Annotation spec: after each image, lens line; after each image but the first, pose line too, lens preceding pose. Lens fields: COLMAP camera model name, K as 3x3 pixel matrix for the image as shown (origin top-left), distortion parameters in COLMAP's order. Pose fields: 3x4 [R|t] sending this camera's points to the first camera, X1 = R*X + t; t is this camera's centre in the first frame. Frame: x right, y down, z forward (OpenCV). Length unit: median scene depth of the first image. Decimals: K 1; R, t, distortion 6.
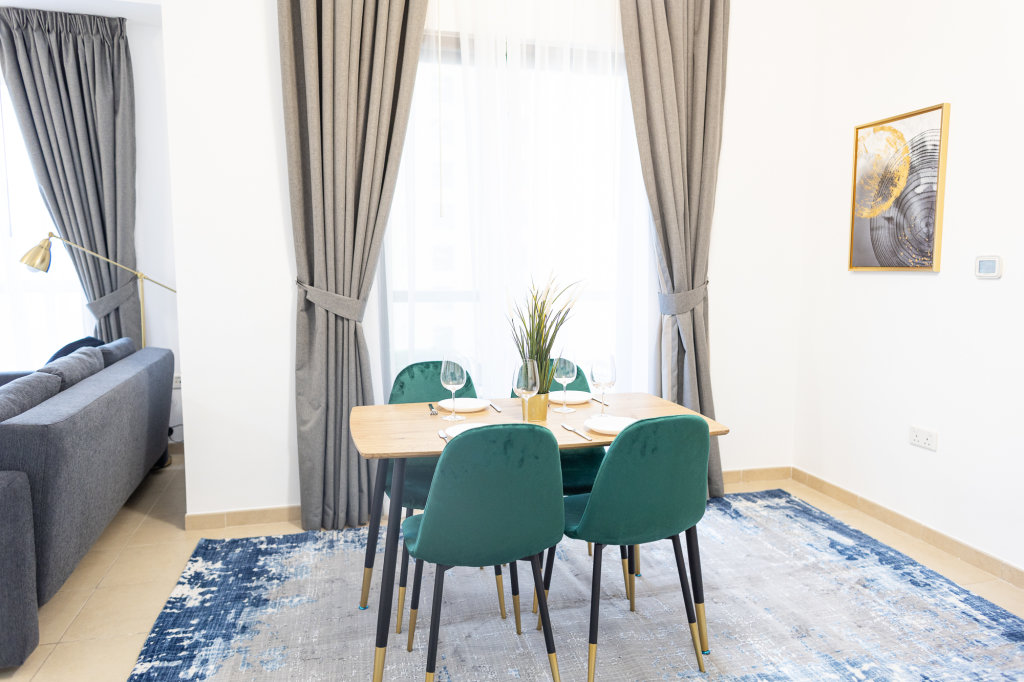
lens RADIAL K [[683.7, 0, 519.4], [0, 683.7, 340.2], [0, 0, 1]] dist [0.014731, -0.006170]
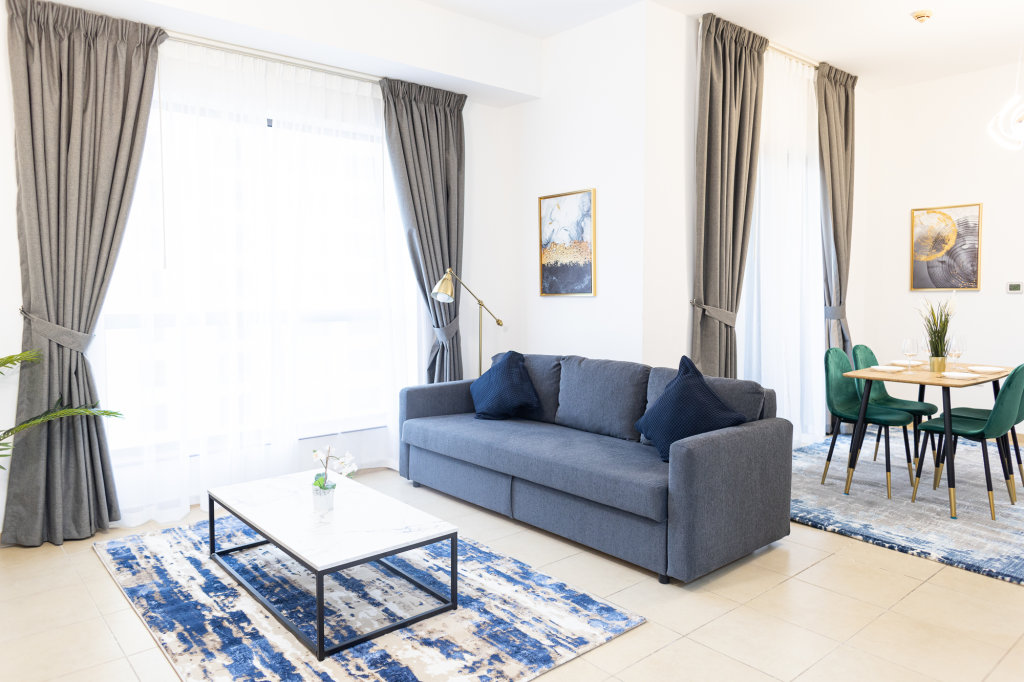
lens RADIAL K [[670.6, 0, 505.8], [0, 670.6, 330.7], [0, 0, 1]] dist [0.033799, -0.043506]
pose [[0.907019, -0.038291, 0.419345, -1.314602], [0.060975, 0.997304, -0.040822, 0.007318], [-0.416652, 0.062596, 0.906909, -0.128174]]
